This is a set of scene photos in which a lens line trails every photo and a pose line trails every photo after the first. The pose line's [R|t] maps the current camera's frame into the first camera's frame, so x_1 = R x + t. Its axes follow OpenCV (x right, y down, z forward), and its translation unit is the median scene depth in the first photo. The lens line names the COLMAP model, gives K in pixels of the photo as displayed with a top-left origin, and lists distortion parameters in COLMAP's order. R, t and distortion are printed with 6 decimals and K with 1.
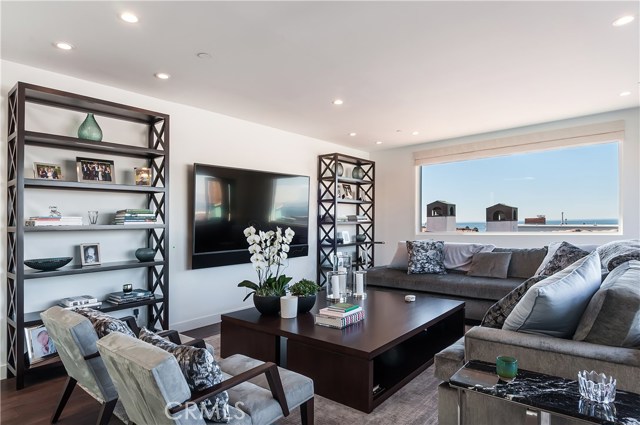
lens RADIAL K [[365.4, 0, 322.1], [0, 365.4, 233.6], [0, 0, 1]] dist [-0.001393, -0.000467]
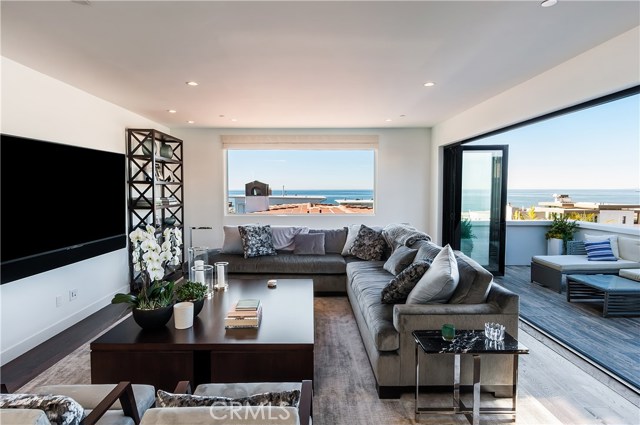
lens RADIAL K [[357.3, 0, 320.0], [0, 357.3, 212.5], [0, 0, 1]] dist [0.002740, 0.000924]
pose [[0.758933, -0.019242, 0.650884, -0.224336], [-0.001205, 0.999520, 0.030953, -0.044411], [-0.651168, -0.024276, 0.758546, 0.065849]]
